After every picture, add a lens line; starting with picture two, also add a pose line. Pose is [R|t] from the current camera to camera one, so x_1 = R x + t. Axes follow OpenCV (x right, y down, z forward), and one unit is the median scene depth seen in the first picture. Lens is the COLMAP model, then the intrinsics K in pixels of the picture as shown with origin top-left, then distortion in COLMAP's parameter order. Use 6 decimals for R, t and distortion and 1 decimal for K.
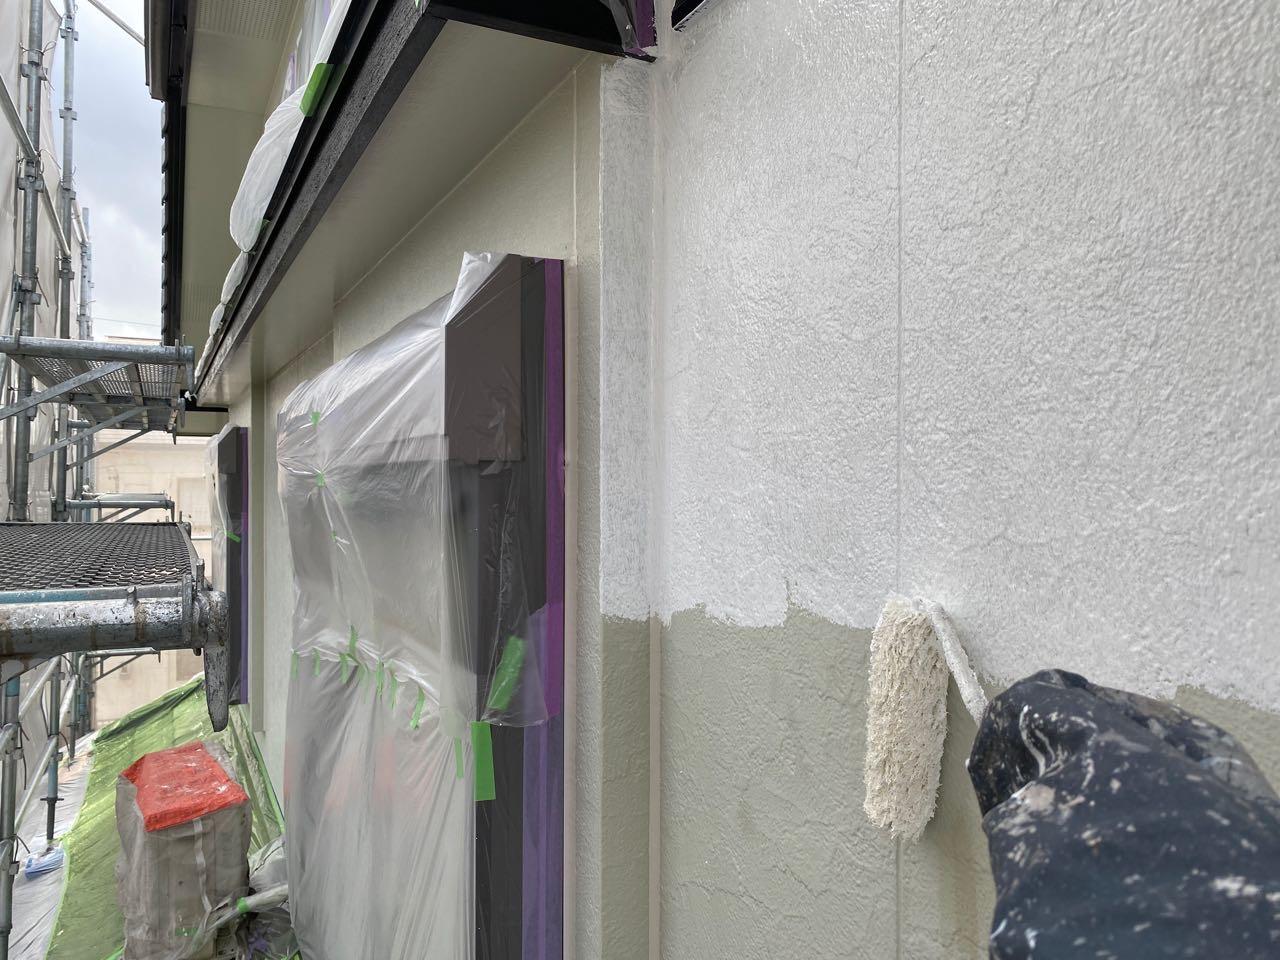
lens RADIAL K [[991.3, 0, 666.0], [0, 991.3, 485.9], [0, 0, 1]] dist [0.012876, 0.005832]
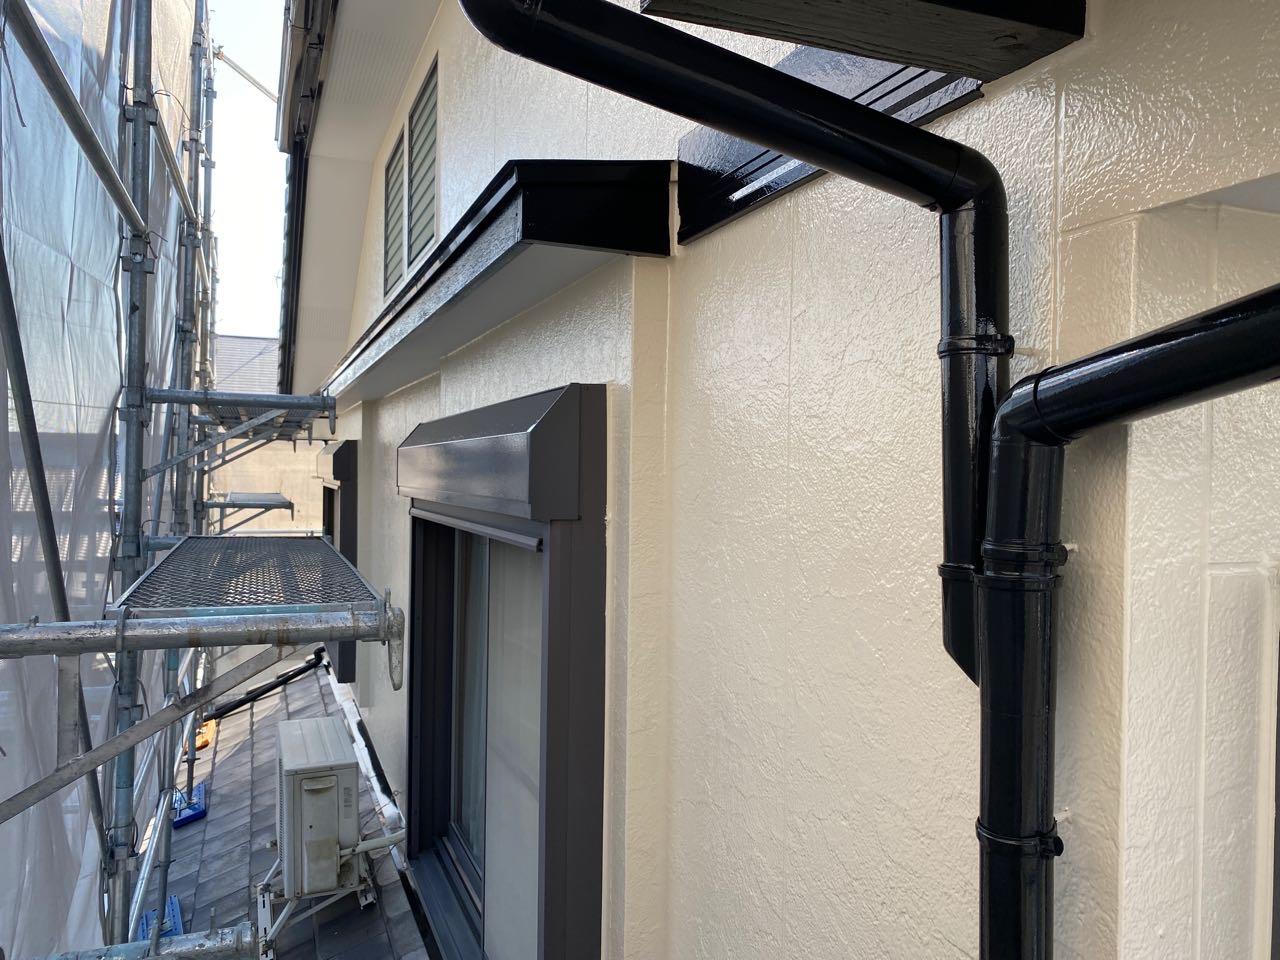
lens RADIAL K [[992.6, 0, 647.0], [0, 992.6, 458.0], [0, 0, 1]] dist [0.011133, -0.002977]
pose [[0.995215, 0.004702, -0.097600, 0.029495], [-0.006436, 0.999827, -0.017456, -0.026345], [0.097501, 0.018001, 0.995073, -0.140056]]
